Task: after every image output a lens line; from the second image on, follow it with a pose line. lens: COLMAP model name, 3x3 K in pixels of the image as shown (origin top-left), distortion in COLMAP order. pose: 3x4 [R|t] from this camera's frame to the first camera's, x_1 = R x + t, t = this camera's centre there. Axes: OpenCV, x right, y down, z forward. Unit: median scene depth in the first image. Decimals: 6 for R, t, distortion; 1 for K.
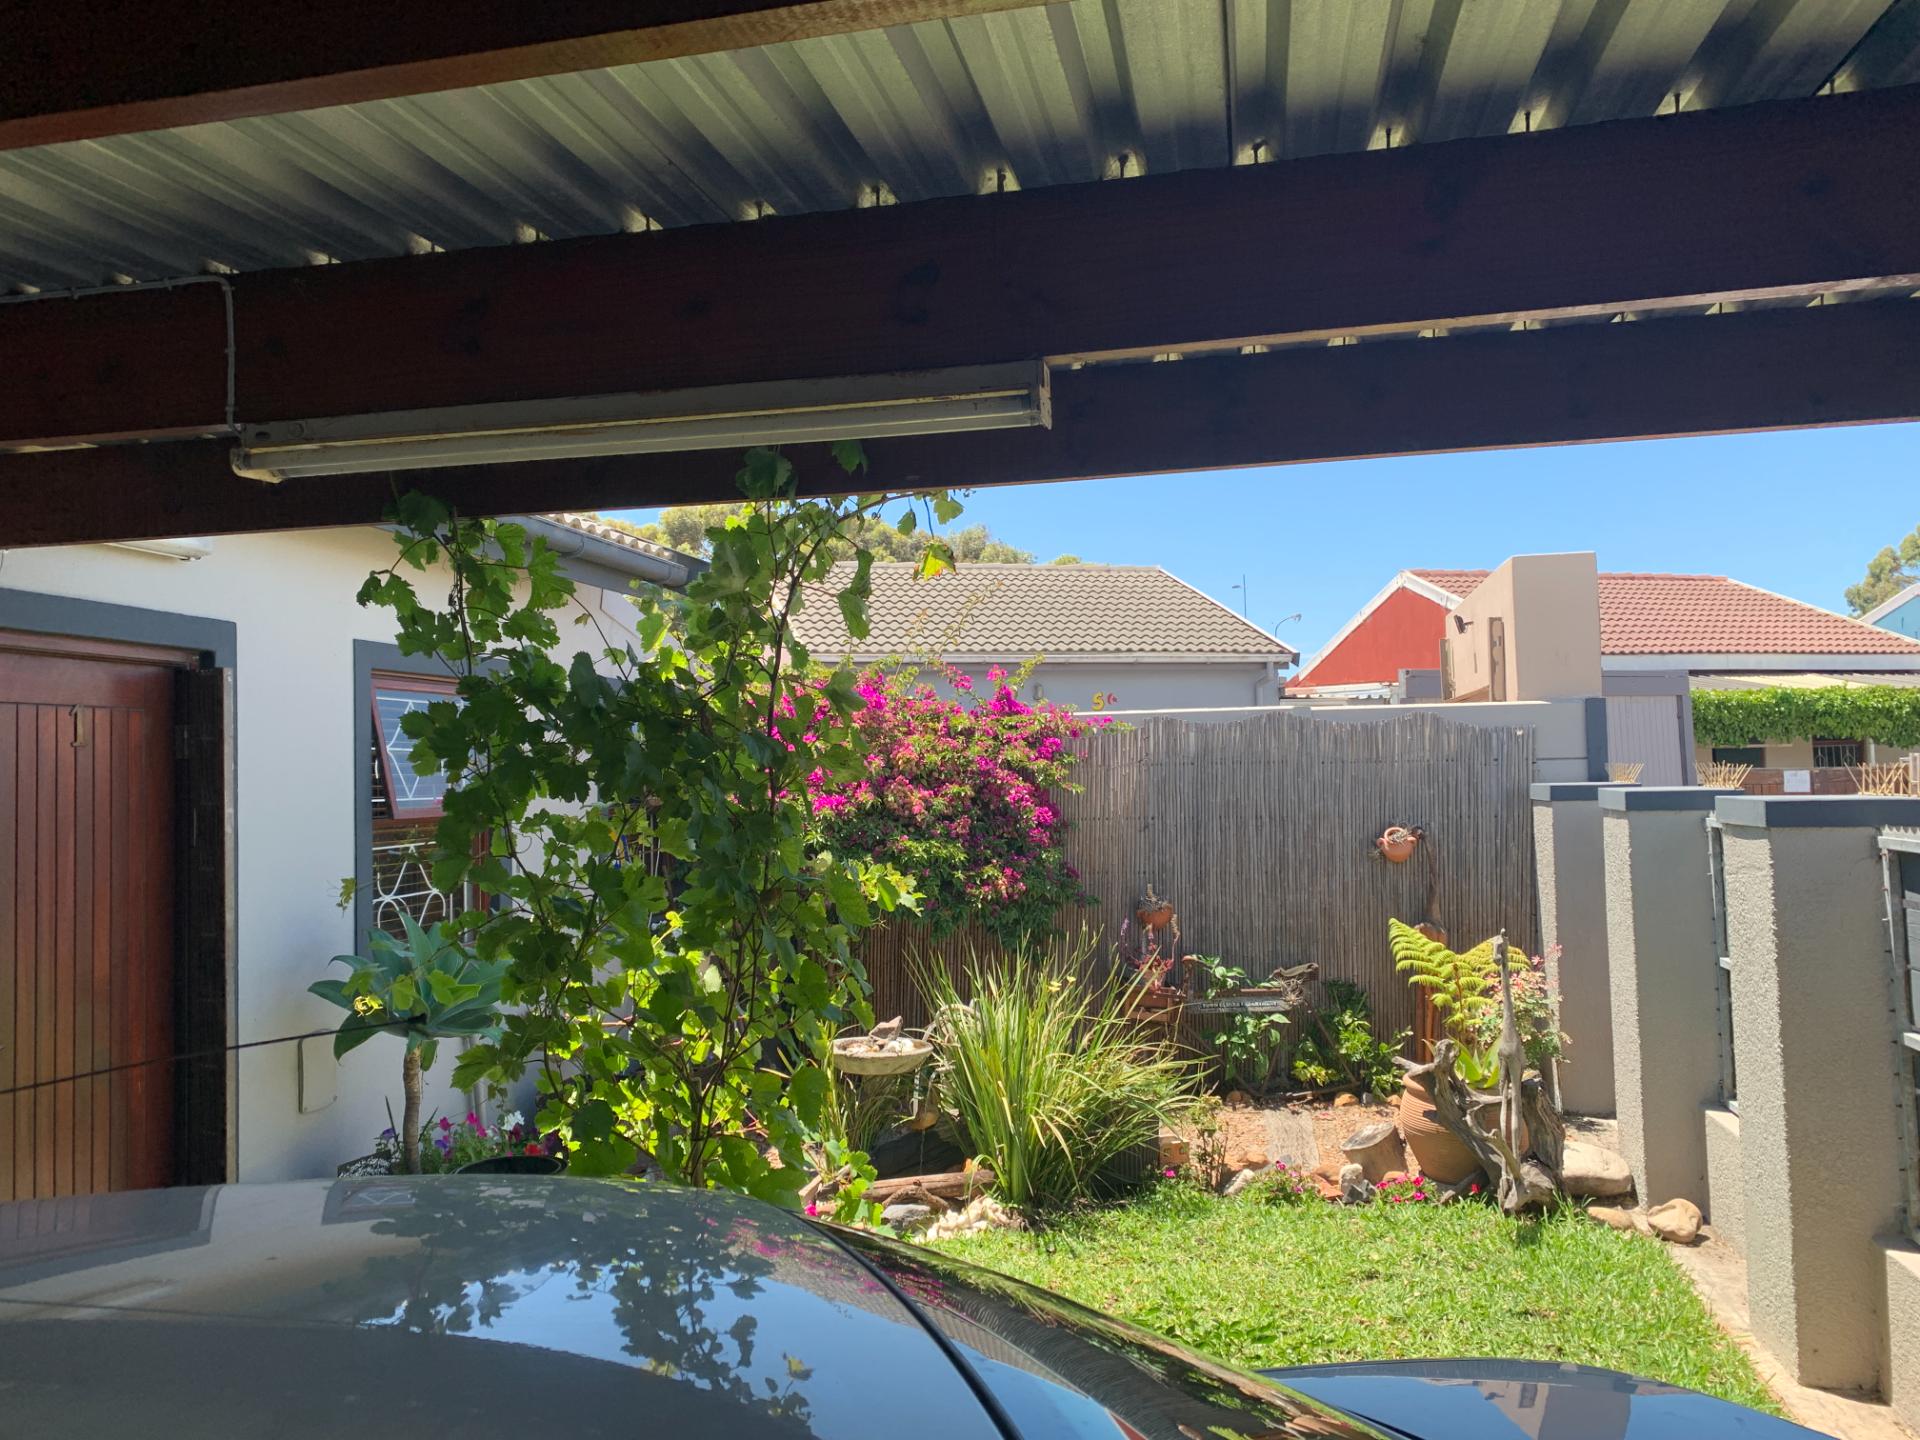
lens RADIAL K [[1464.0, 0, 945.1], [0, 1464.0, 735.9], [0, 0, 1]] dist [0.060151, -0.077071]
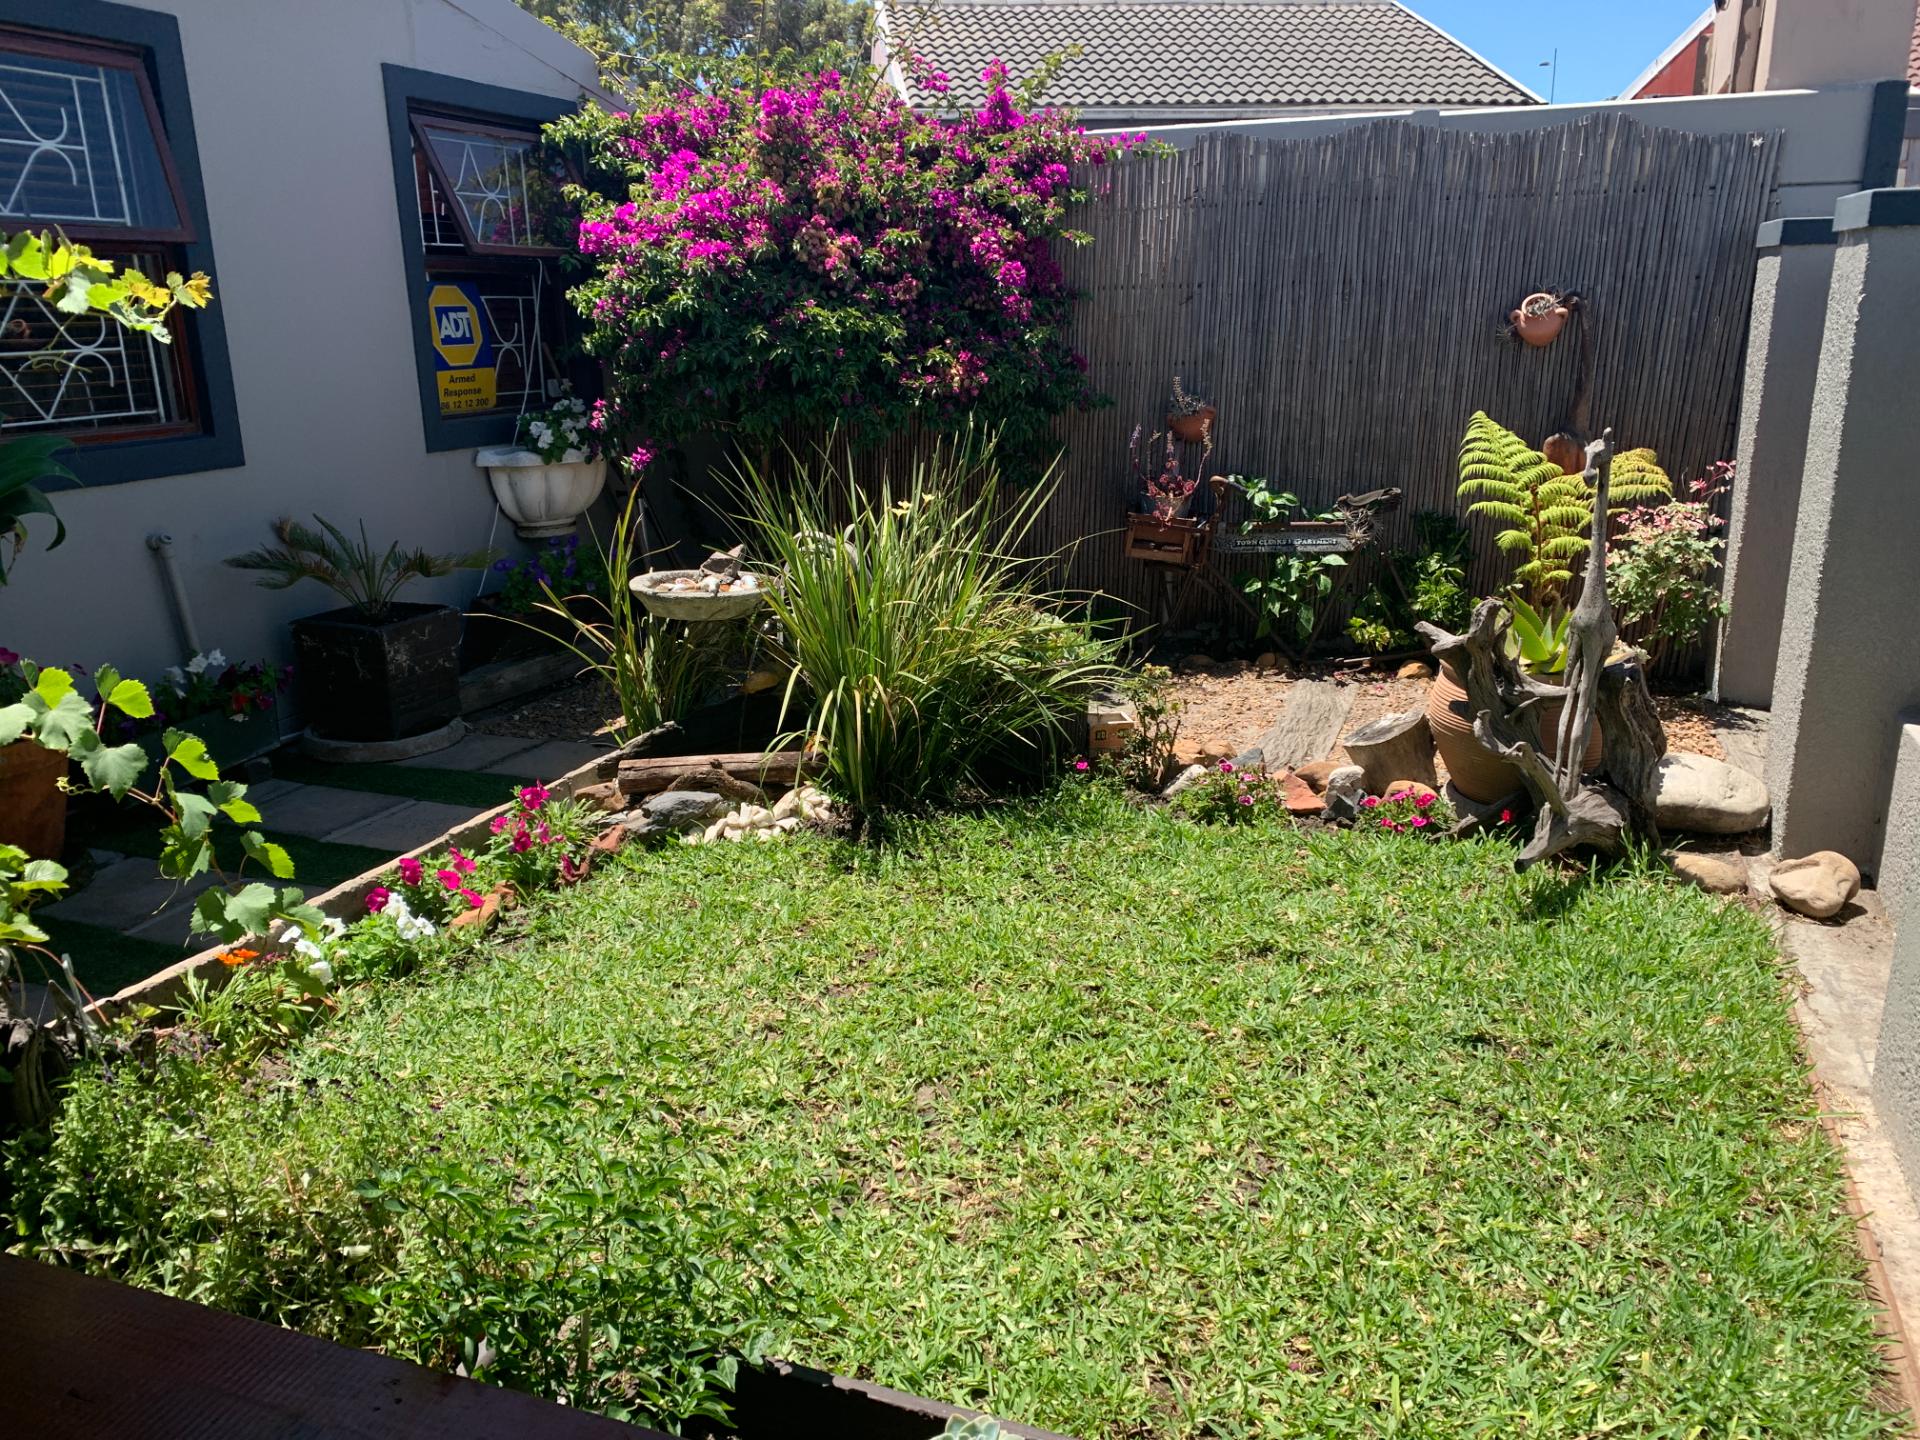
lens RADIAL K [[1464.0, 0, 904.1], [0, 1464.0, 737.6], [0, 0, 1]] dist [0.060151, -0.077071]
pose [[0.983636, 0.054323, -0.171784, 0.184158], [0.002258, 0.949670, 0.313245, 0.054296], [0.180155, -0.308507, 0.934006, 0.300772]]
